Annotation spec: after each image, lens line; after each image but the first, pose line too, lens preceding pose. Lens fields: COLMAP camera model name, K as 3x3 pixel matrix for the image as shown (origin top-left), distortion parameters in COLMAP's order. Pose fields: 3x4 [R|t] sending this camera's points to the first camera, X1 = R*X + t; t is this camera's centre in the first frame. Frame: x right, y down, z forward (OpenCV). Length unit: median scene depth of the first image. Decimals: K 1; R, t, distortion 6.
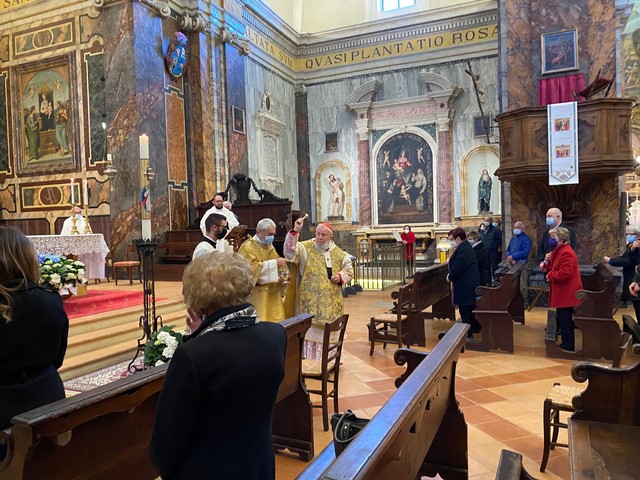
lens RADIAL K [[491.9, 0, 333.8], [0, 491.9, 239.6], [0, 0, 1]] dist [0.025429, -0.023979]
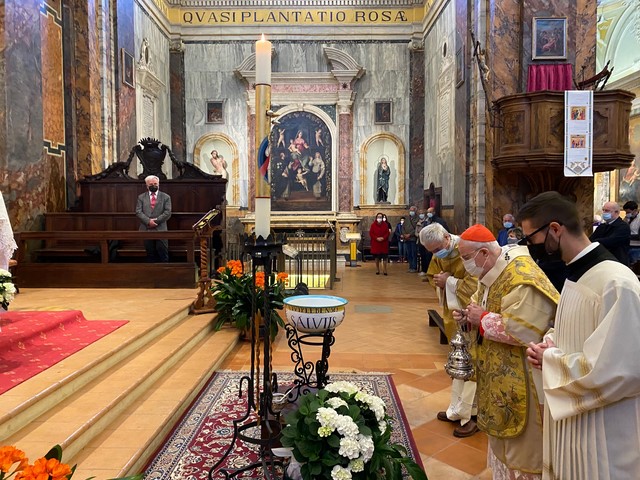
lens RADIAL K [[491.9, 0, 328.0], [0, 491.9, 227.6], [0, 0, 1]] dist [0.025429, -0.023979]
pose [[0.924489, 0.015946, 0.380874, -0.219339], [-0.017105, 0.999854, -0.000343, -0.003795], [-0.380824, -0.006198, 0.924627, 0.200367]]
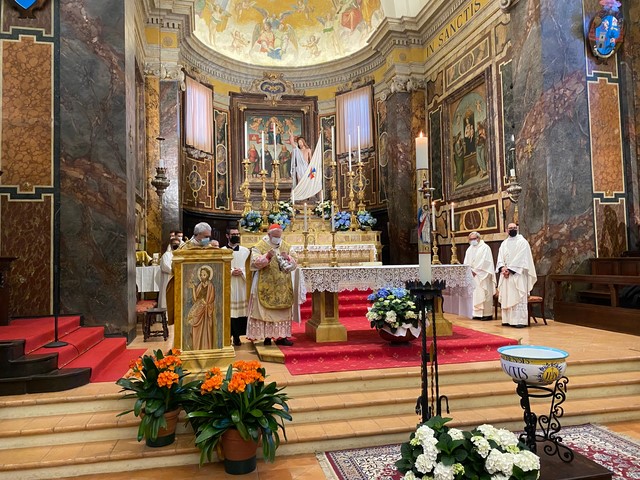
lens RADIAL K [[491.9, 0, 317.6], [0, 491.9, 232.5], [0, 0, 1]] dist [0.025429, -0.023979]
pose [[0.573353, -0.030196, -0.818752, 0.046847], [-0.013311, 0.998845, -0.046159, -0.015339], [0.819200, 0.037364, 0.572289, 0.198170]]
